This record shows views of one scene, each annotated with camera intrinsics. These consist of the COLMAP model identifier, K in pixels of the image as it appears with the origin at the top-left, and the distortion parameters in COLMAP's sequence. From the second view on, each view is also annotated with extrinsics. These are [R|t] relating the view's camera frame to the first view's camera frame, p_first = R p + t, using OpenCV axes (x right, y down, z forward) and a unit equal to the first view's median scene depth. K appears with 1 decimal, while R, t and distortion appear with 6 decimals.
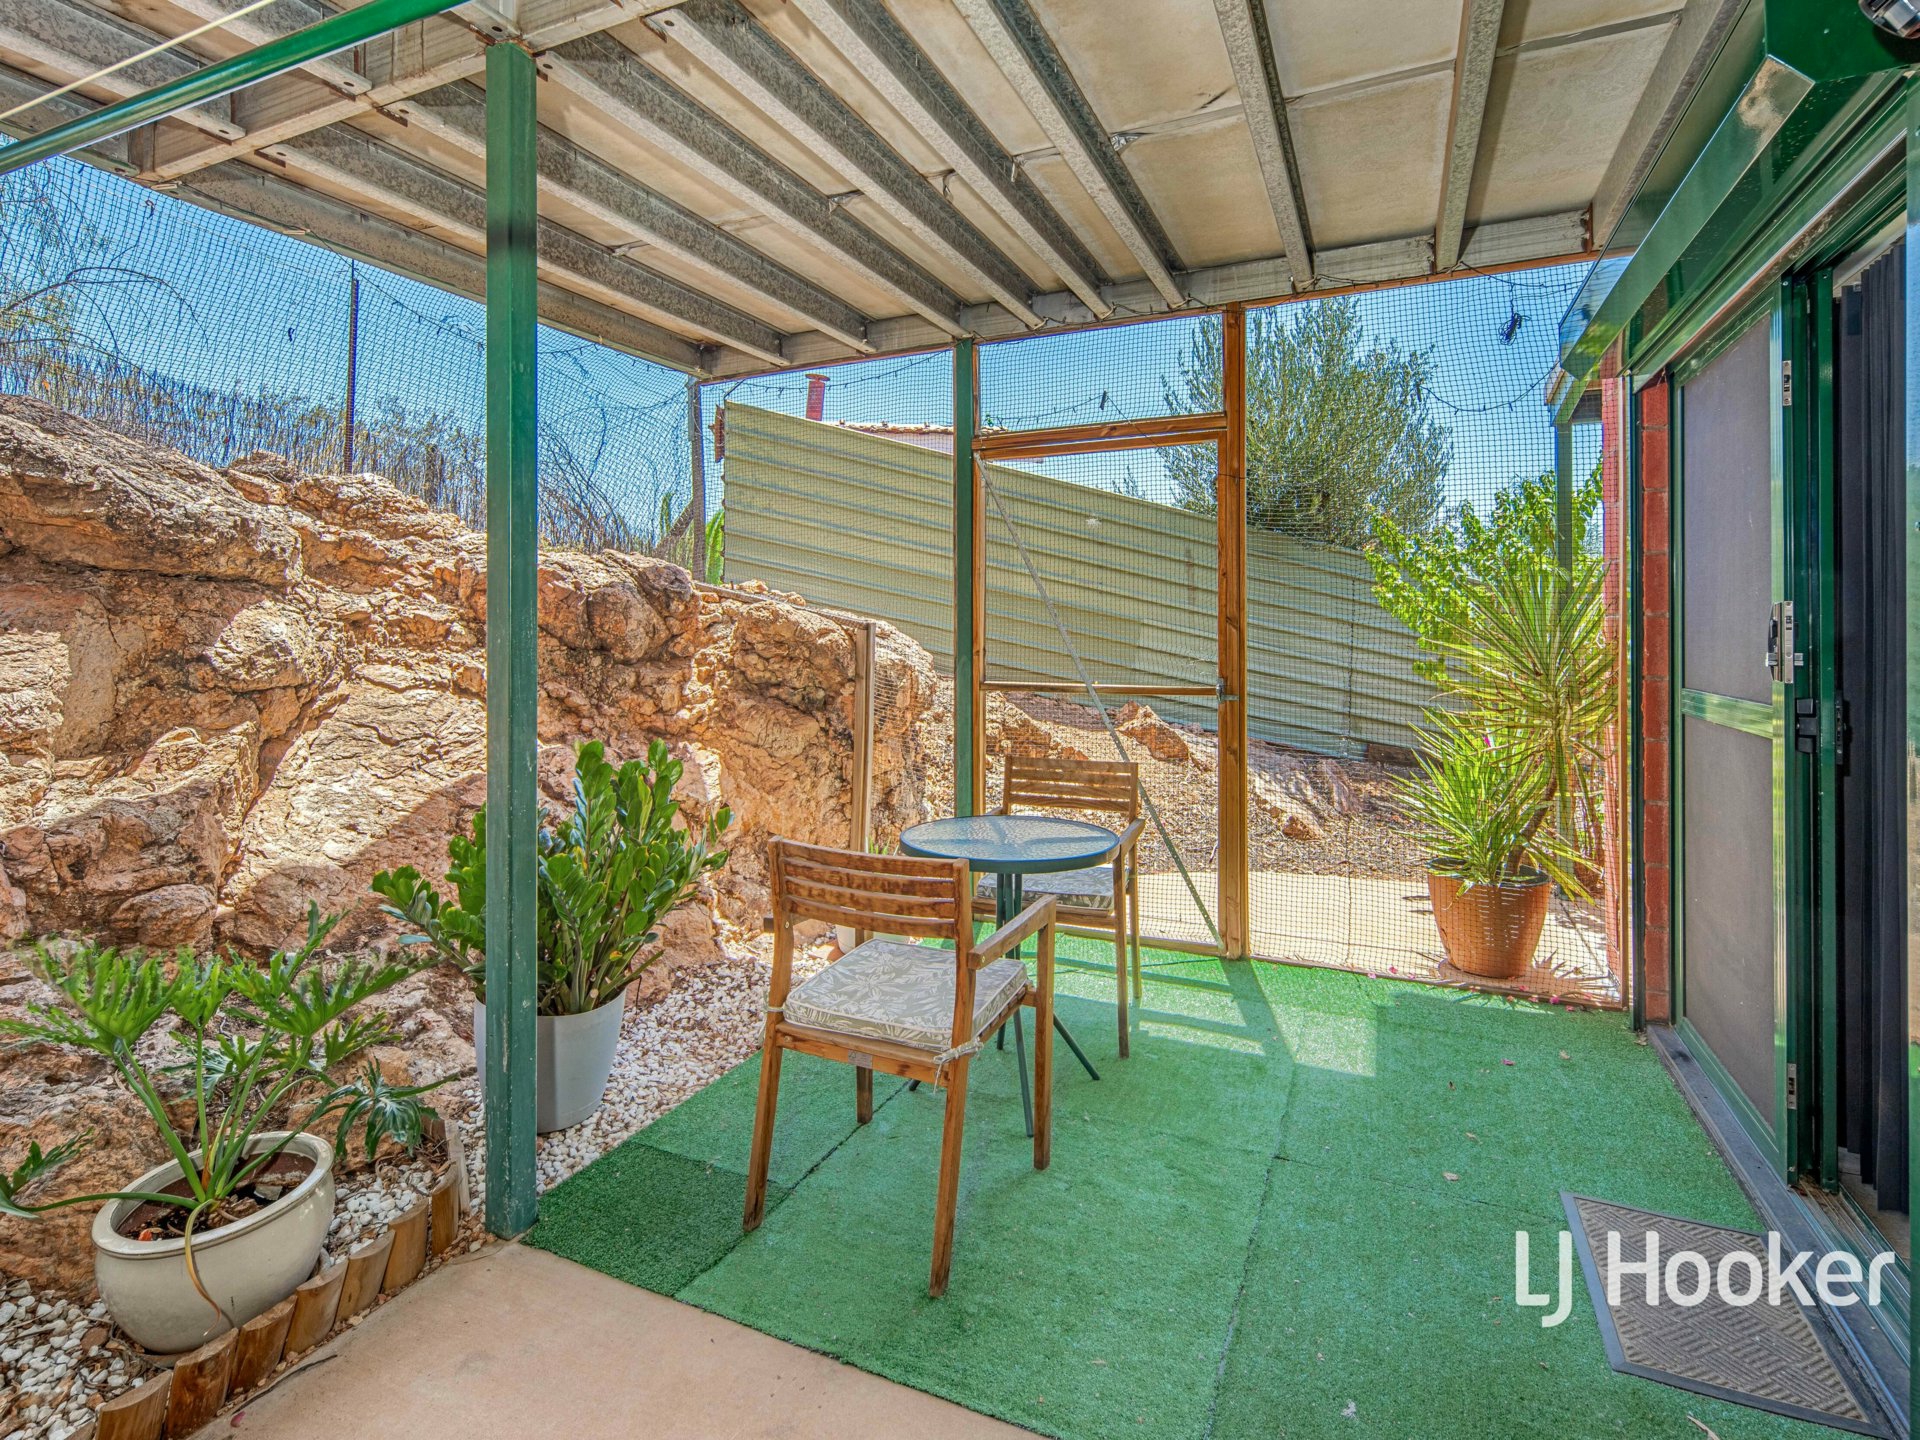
lens RADIAL K [[960.7, 0, 962.0], [0, 960.7, 620.5], [0, 0, 1]] dist [0.000283, -0.000247]
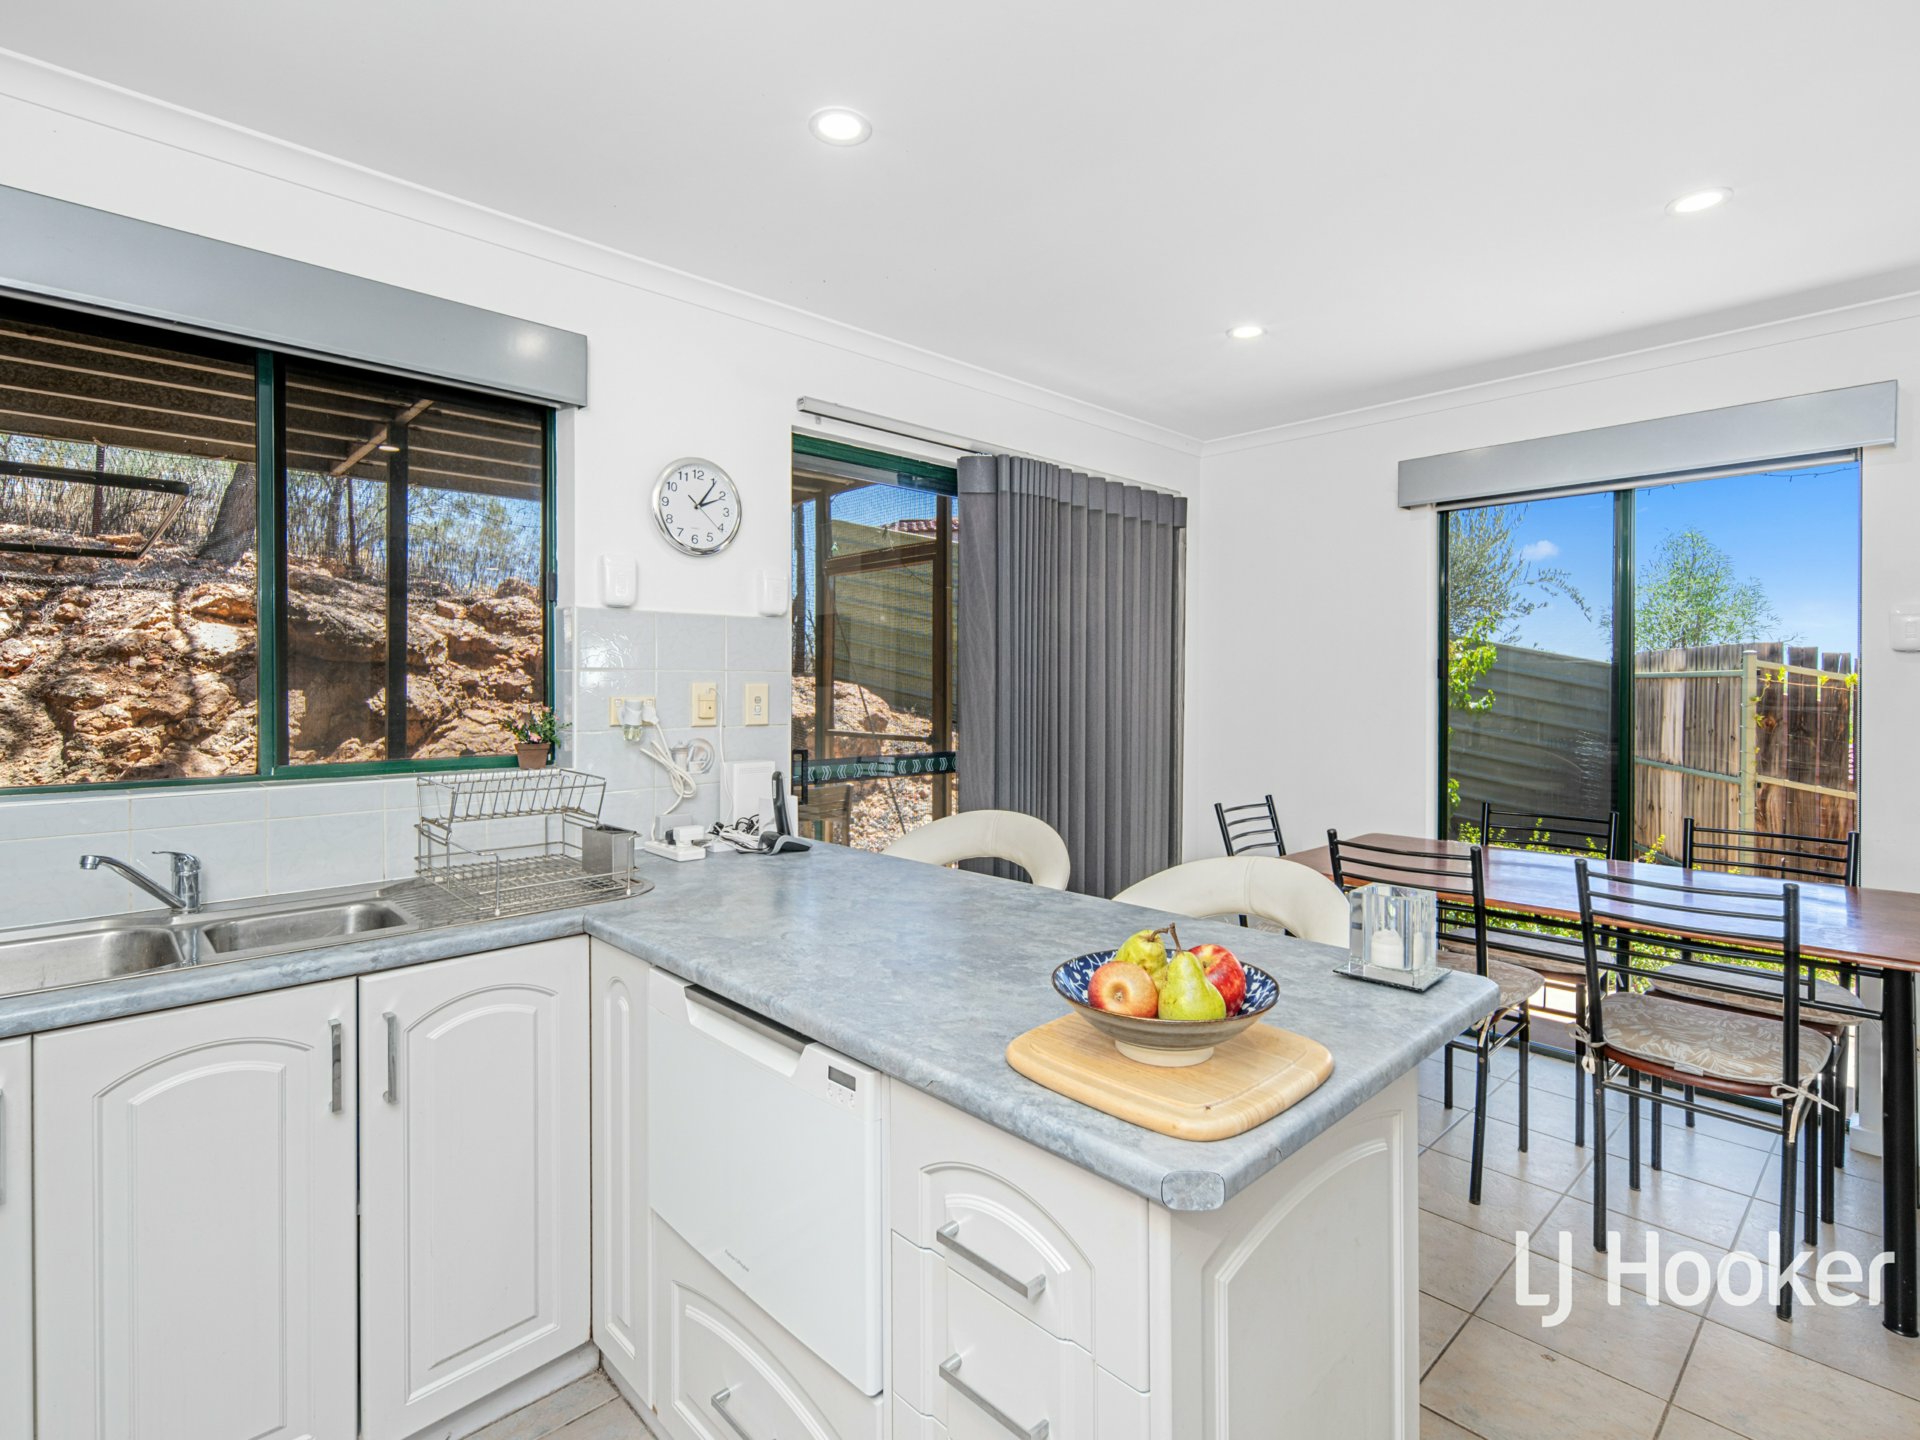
lens RADIAL K [[951.4, 0, 958.5], [0, 951.4, 692.7], [0, 0, 1]] dist [0.003653, -0.000375]
pose [[0.924651, 0.006426, -0.380762, 0.881187], [-0.001204, 0.999902, 0.013952, -0.011752], [0.380814, -0.012442, 0.924568, -0.294447]]
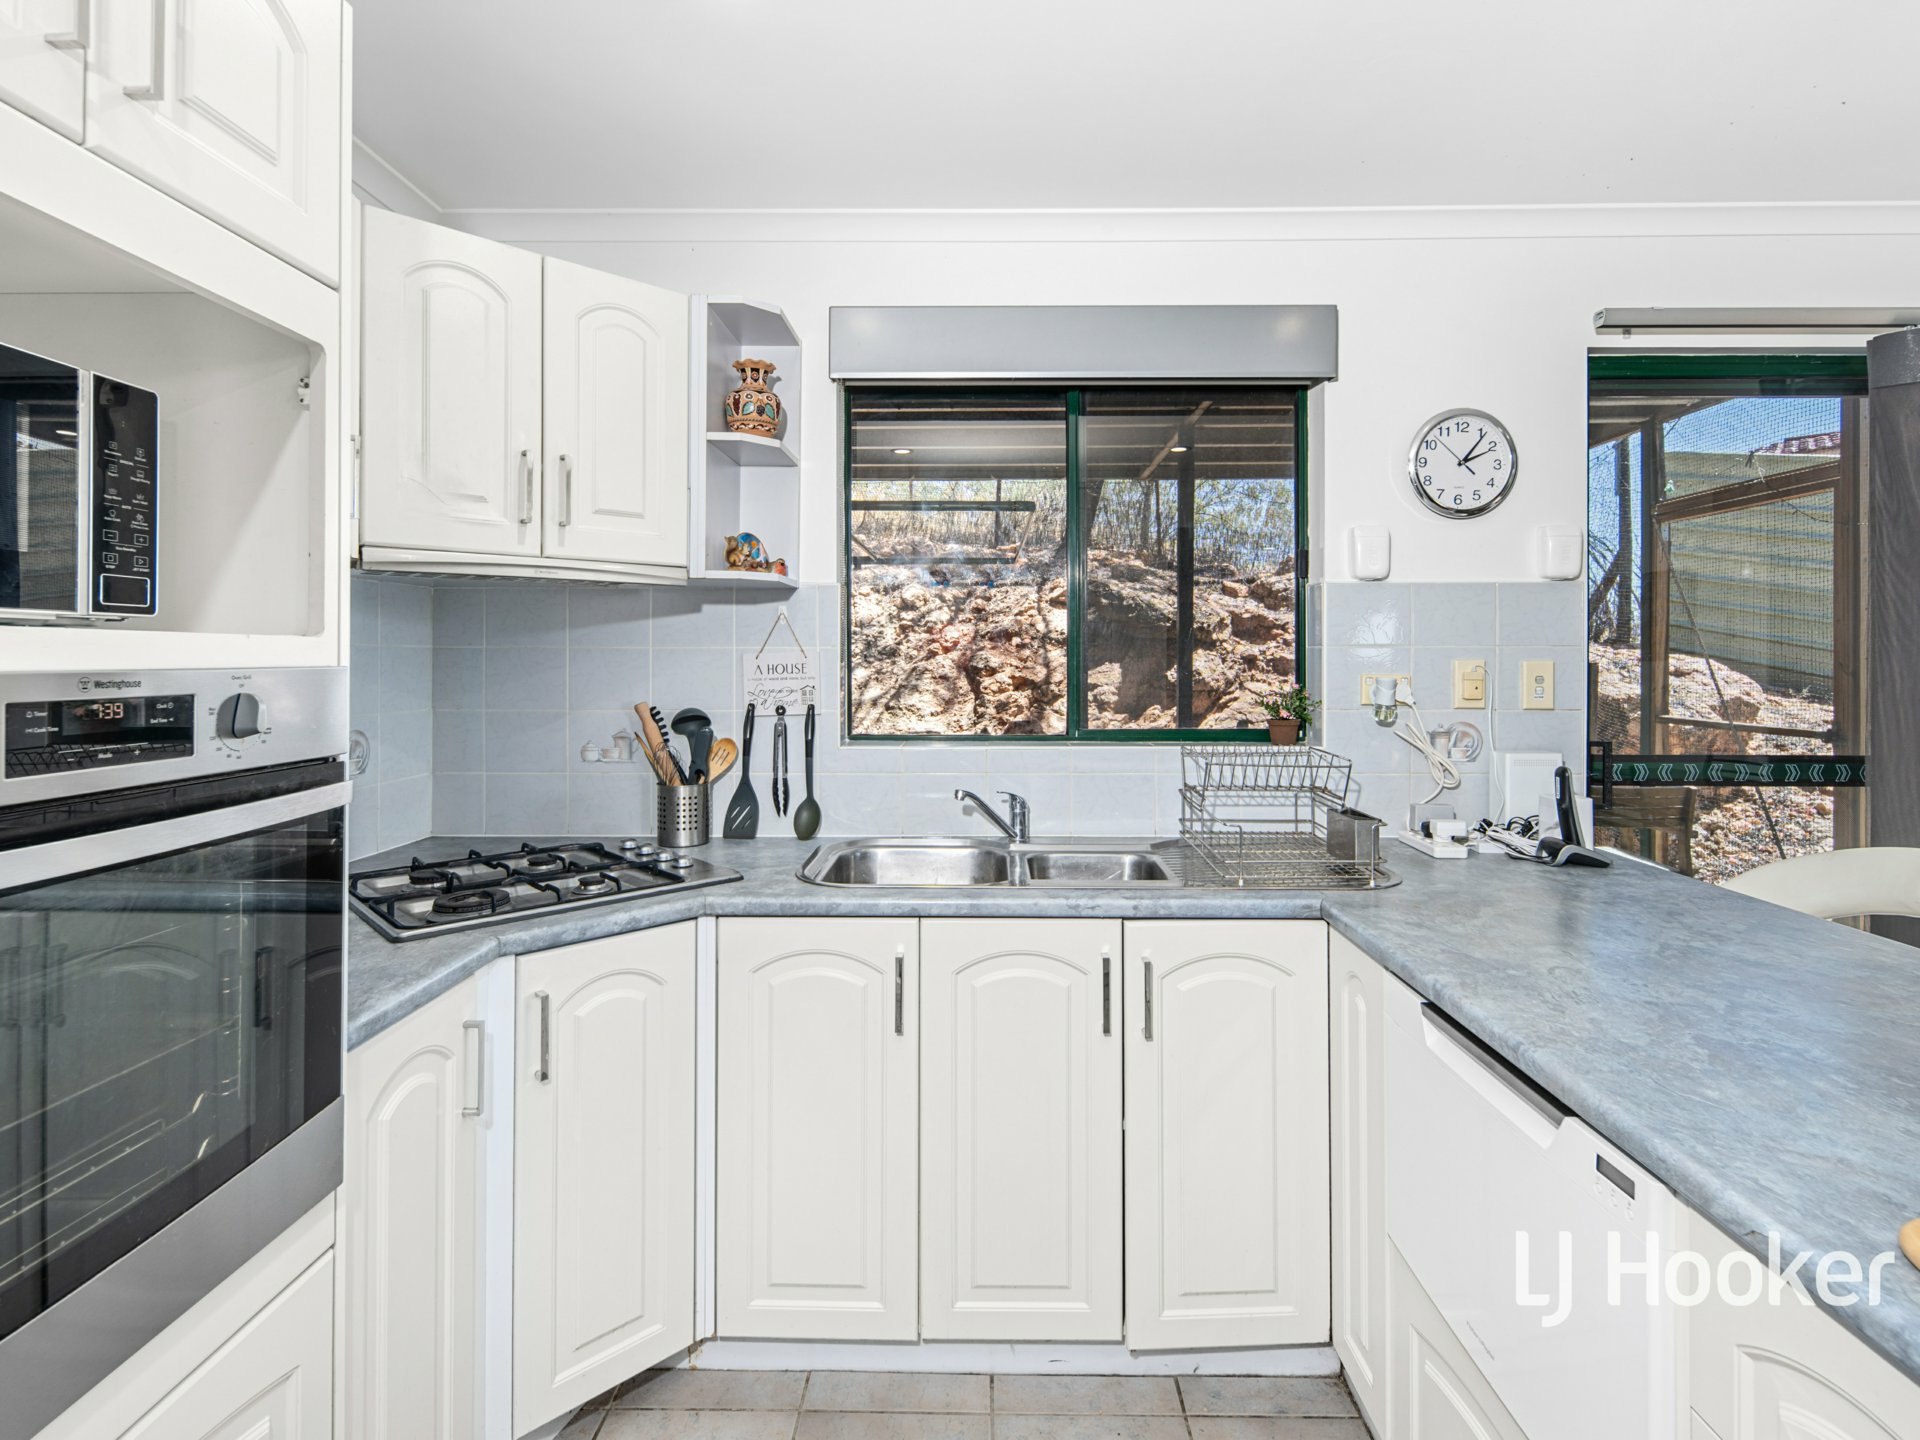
lens RADIAL K [[955.8, 0, 959.4], [0, 955.8, 653.4], [0, 0, 1]] dist [0.001229, -0.001596]
pose [[0.387524, -0.000889, -0.921859, 0.888054], [0.004144, 0.999991, 0.000777, -0.015041], [0.921850, -0.004121, 0.387524, -0.267069]]
